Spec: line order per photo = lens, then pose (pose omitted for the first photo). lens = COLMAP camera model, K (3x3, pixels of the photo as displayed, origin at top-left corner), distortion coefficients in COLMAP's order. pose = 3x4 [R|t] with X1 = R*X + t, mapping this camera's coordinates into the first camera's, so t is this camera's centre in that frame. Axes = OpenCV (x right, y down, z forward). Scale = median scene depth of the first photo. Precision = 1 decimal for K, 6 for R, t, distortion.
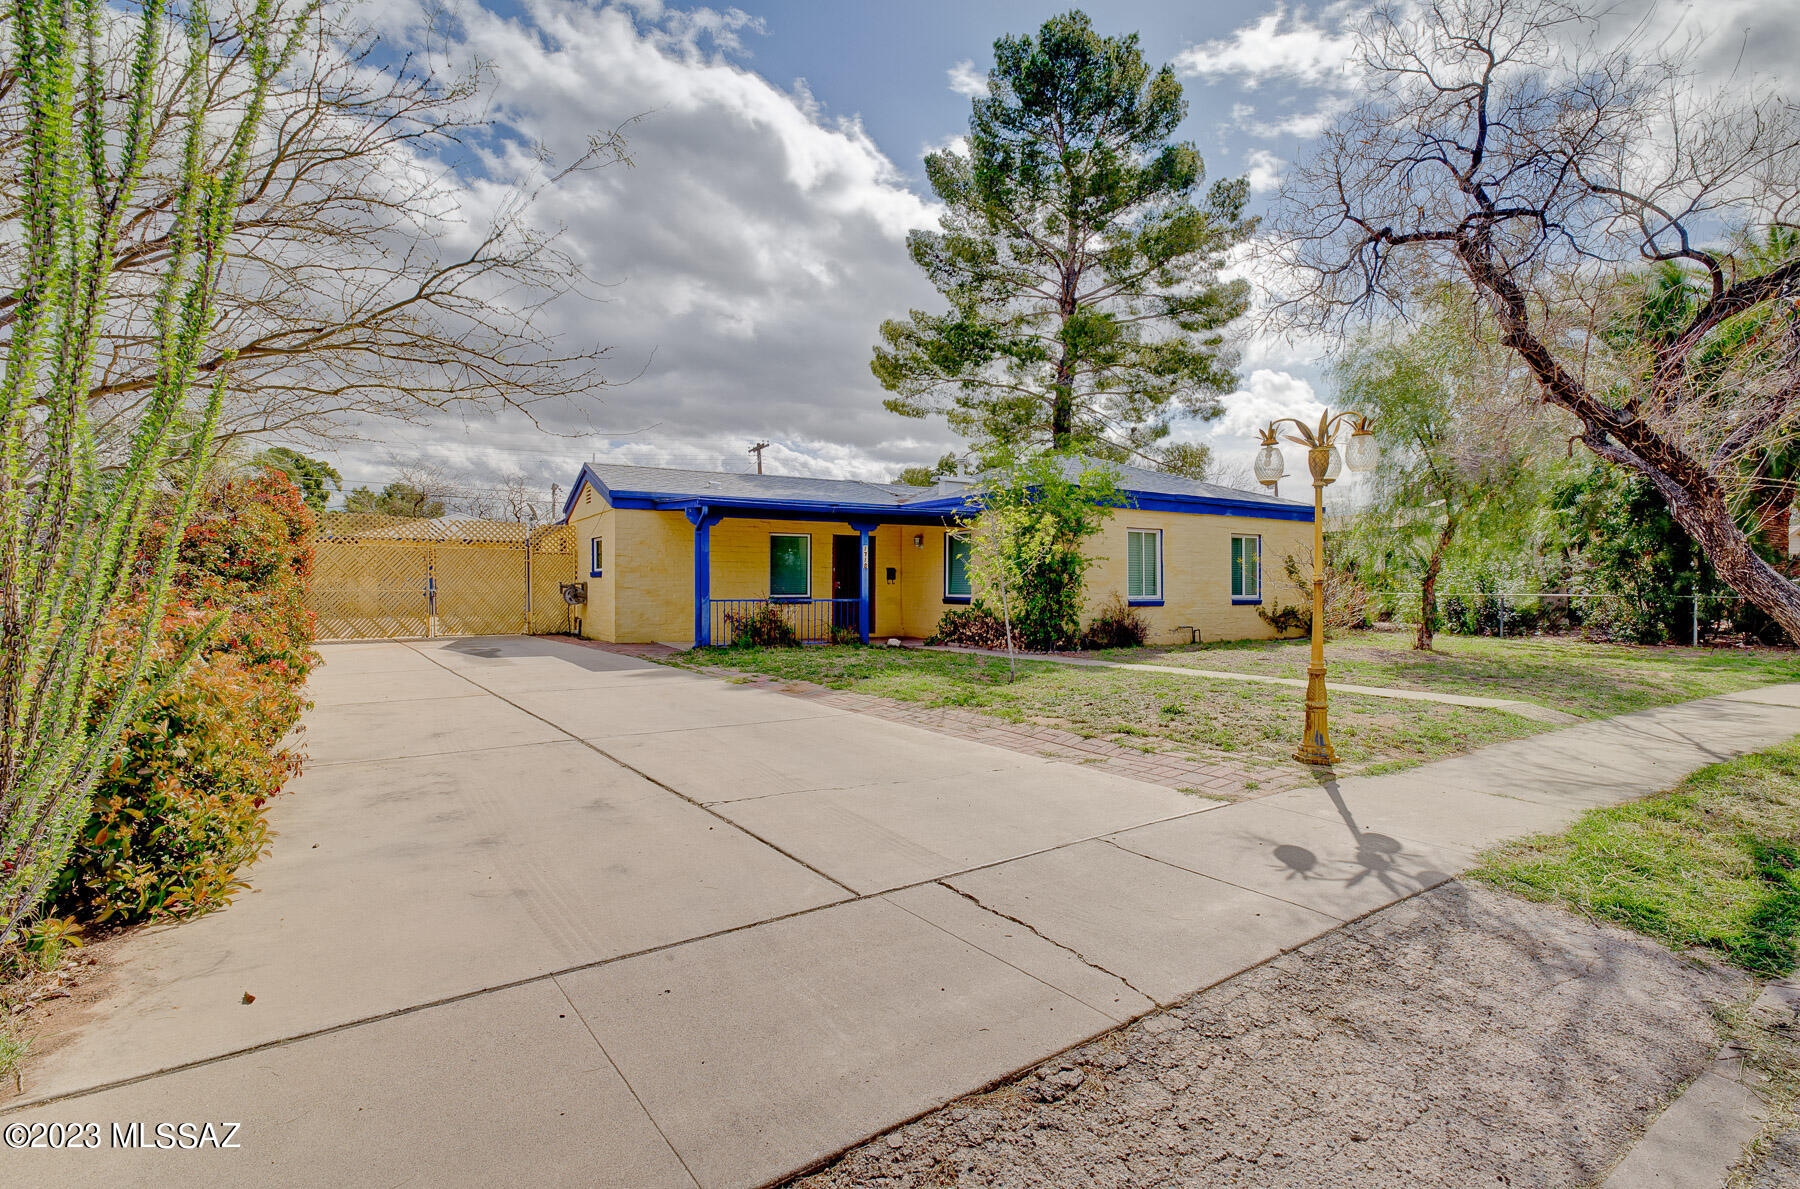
lens RADIAL K [[864.5, 0, 907.1], [0, 864.5, 579.9], [0, 0, 1]] dist [0.000429, 0.003529]
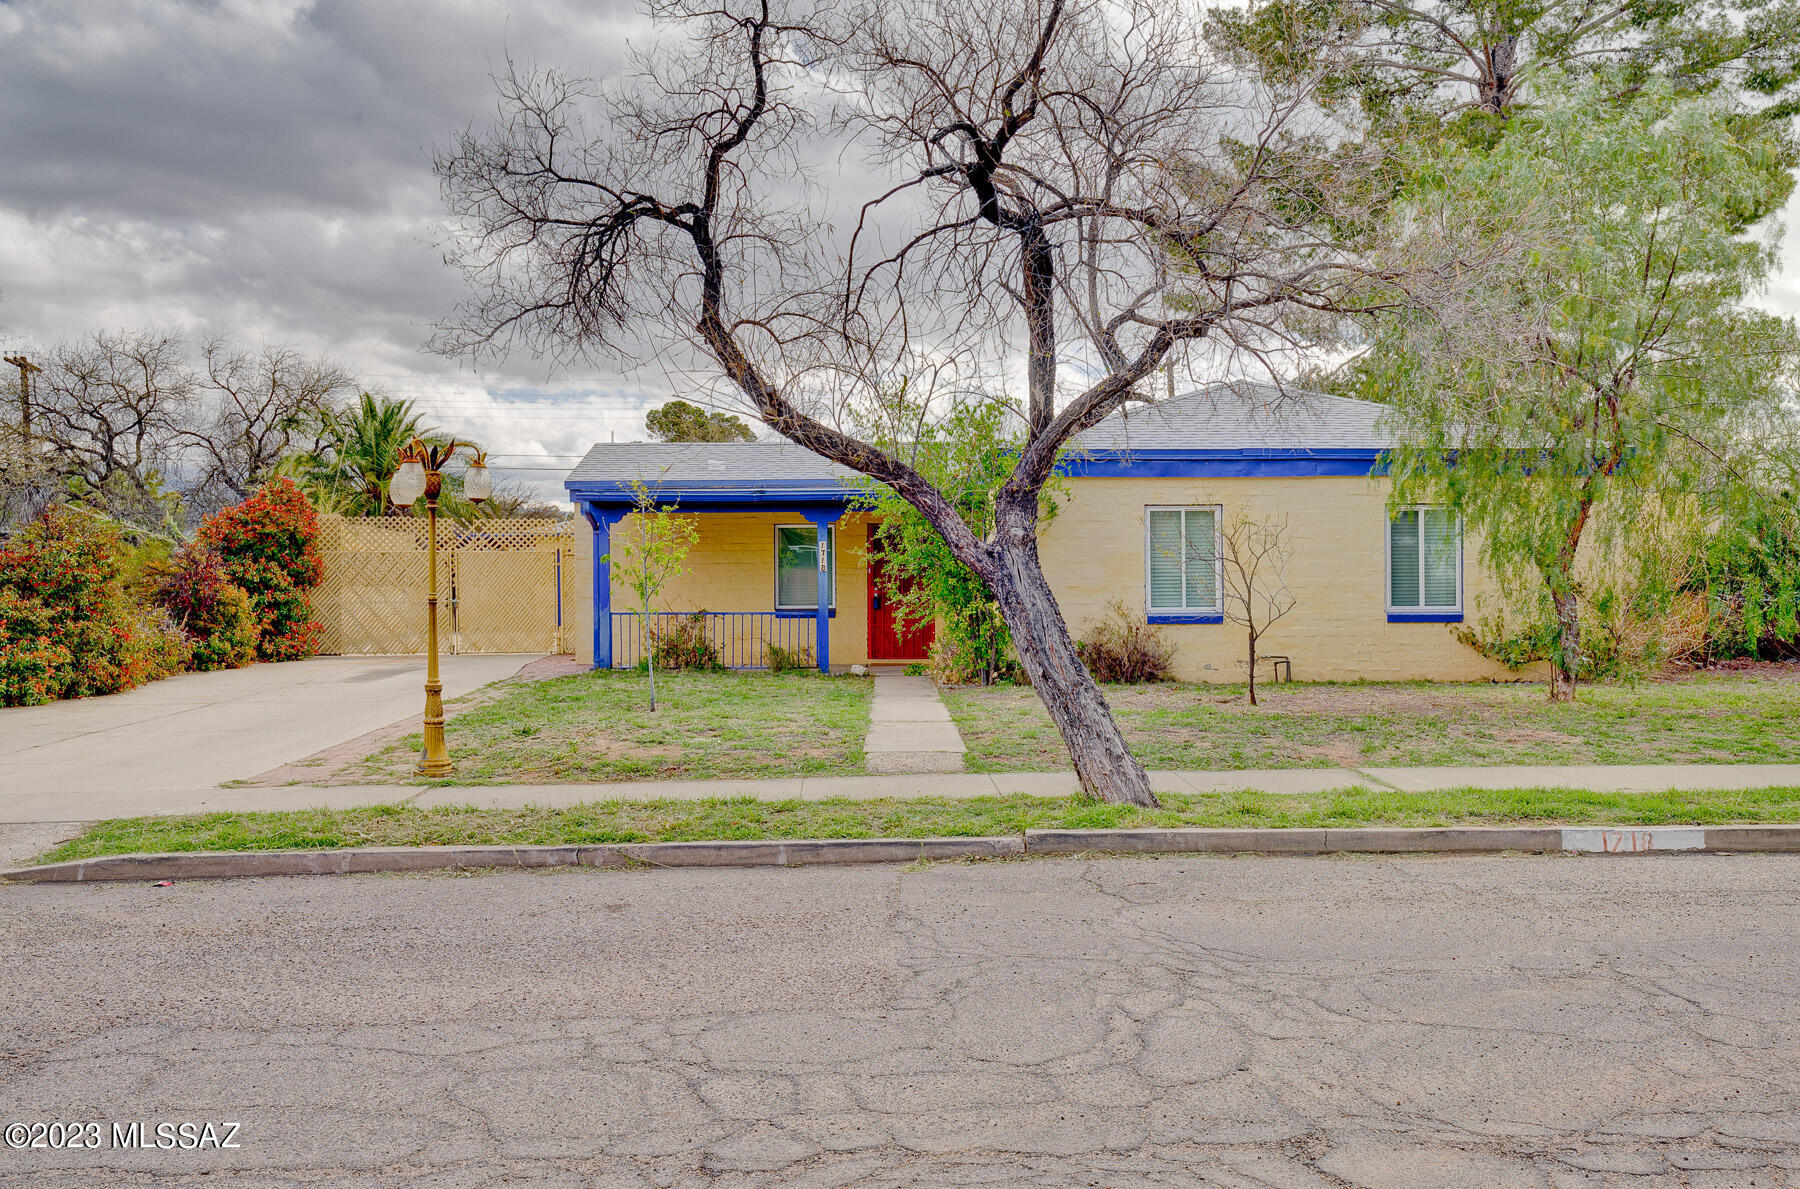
lens RADIAL K [[1563.3, 0, 898.3], [0, 1563.3, 591.4], [0, 0, 1]] dist [0.000489, 0.000794]
pose [[0.853979, -0.005813, -0.520275, 0.608388], [0.011047, 0.999915, 0.006960, -0.003836], [0.520190, -0.011692, 0.853970, -0.104058]]
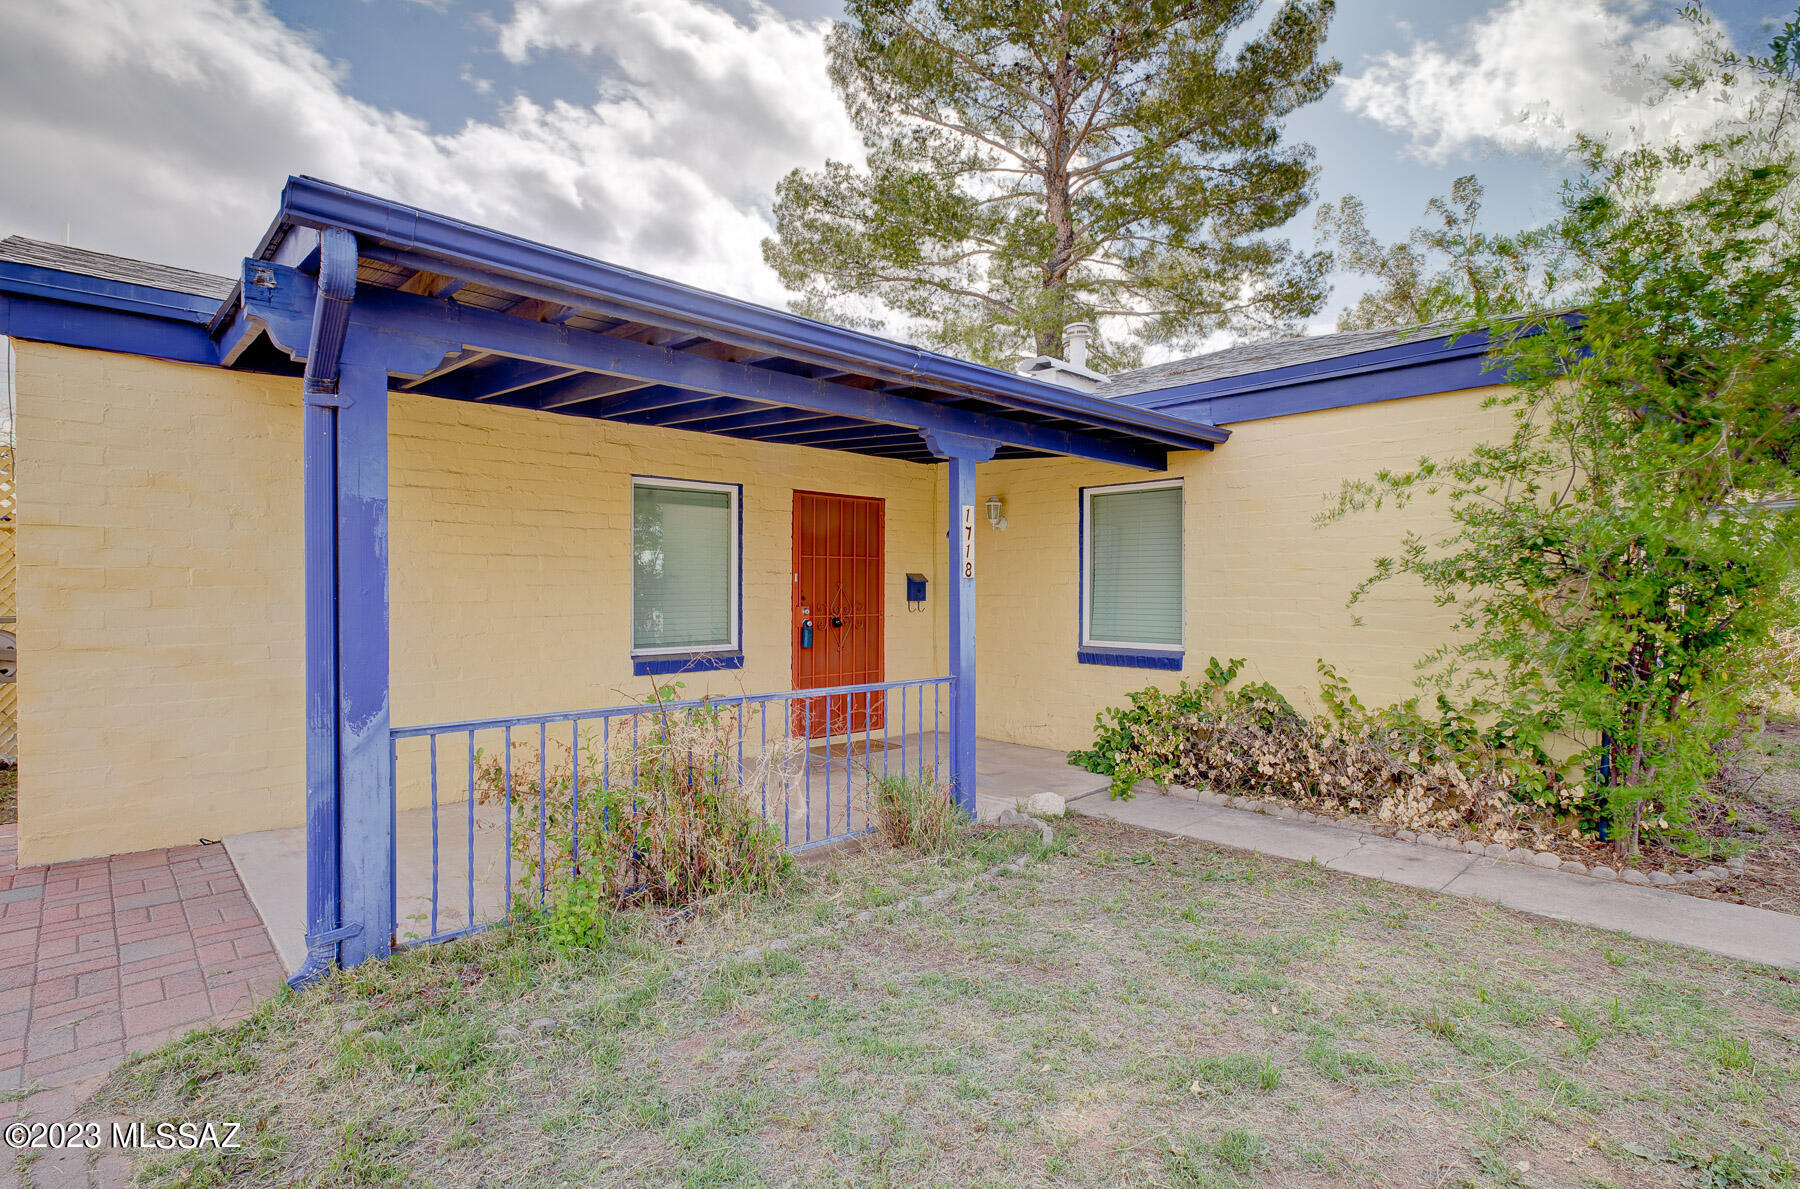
lens RADIAL K [[864.5, 0, 909.2], [0, 864.5, 582.1], [0, 0, 1]] dist [0.000429, 0.003529]
pose [[0.976793, 0.000897, 0.214182, -0.115737], [-0.001004, 0.999999, 0.000392, -0.009919], [-0.214182, -0.000598, 0.976794, 0.596812]]
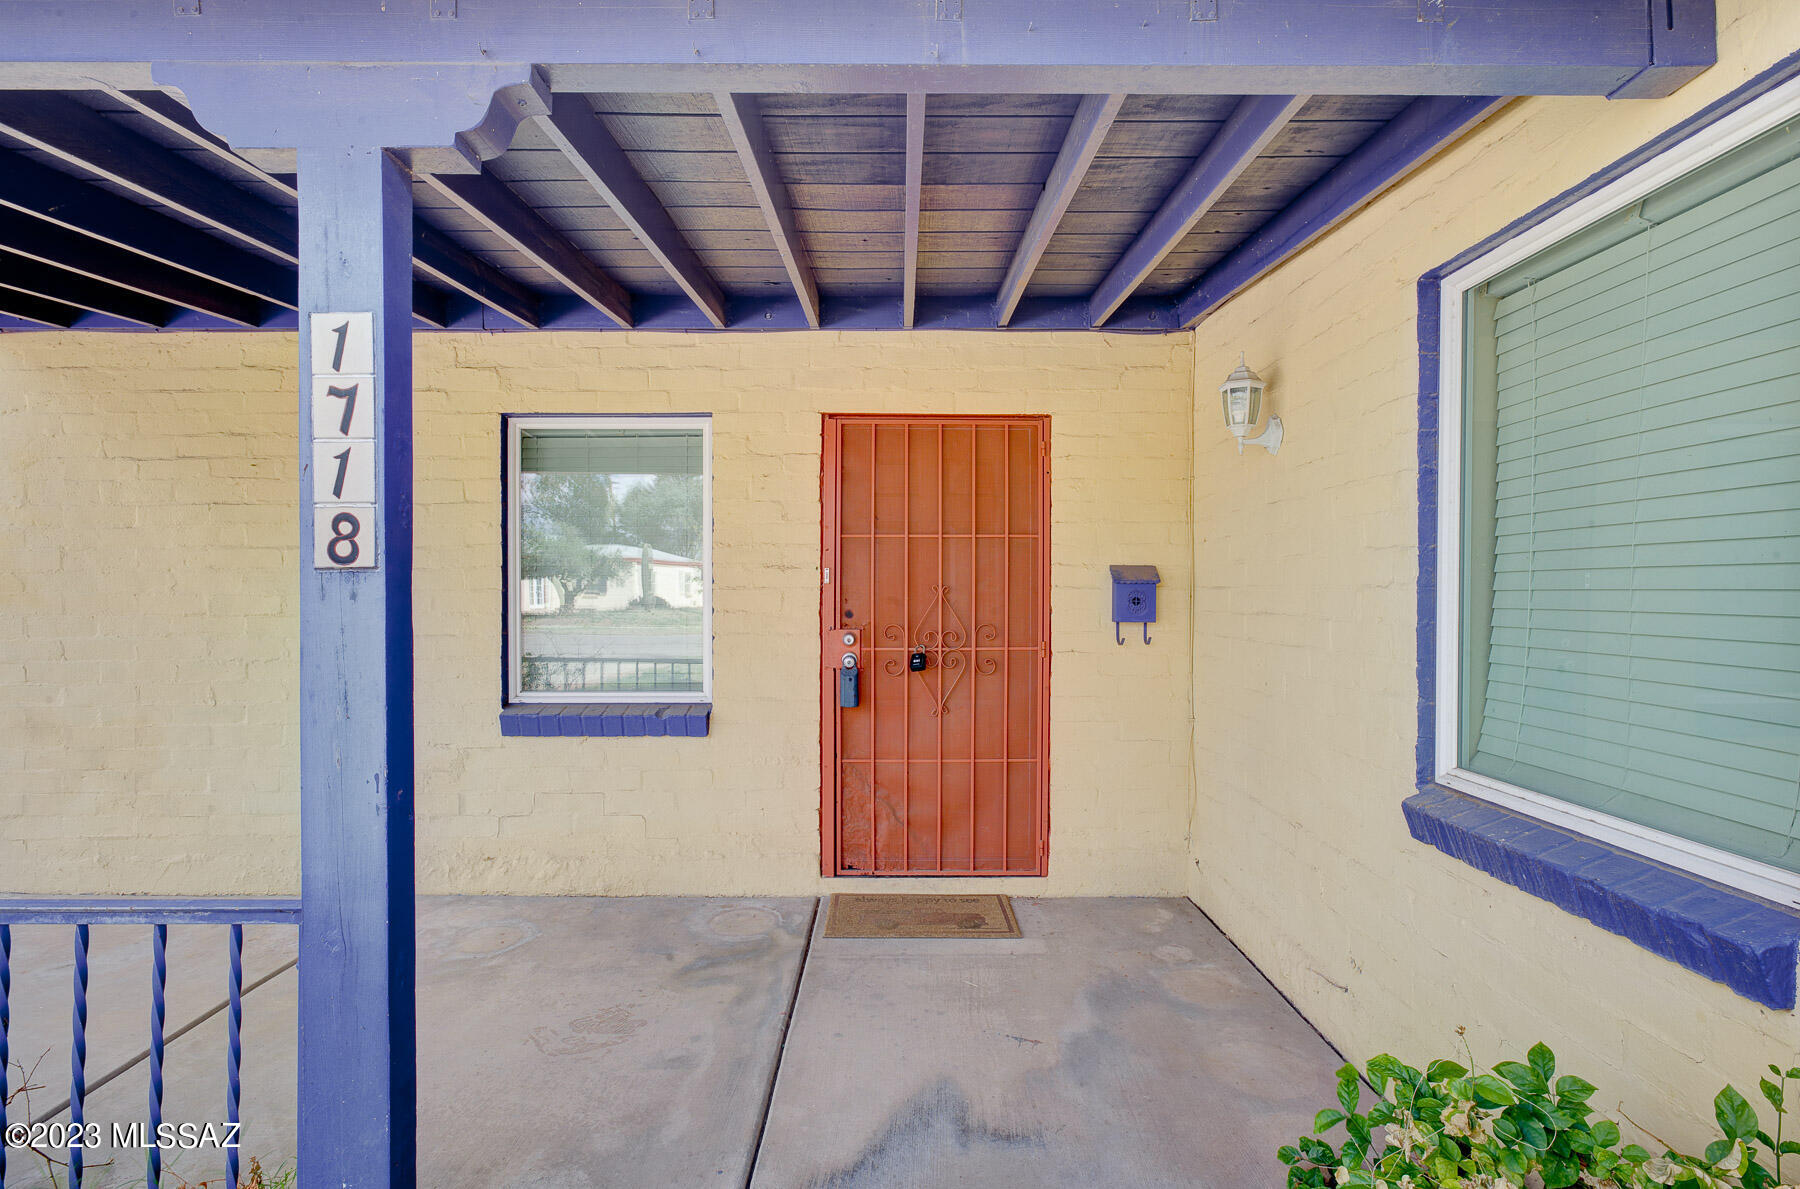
lens RADIAL K [[864.5, 0, 897.1], [0, 864.5, 590.6], [0, 0, 1]] dist [0.000429, 0.003529]
pose [[0.857721, -0.001853, -0.514112, 0.040470], [0.004082, 0.999987, 0.003206, -0.008840], [0.514099, -0.004848, 0.857717, 0.815713]]
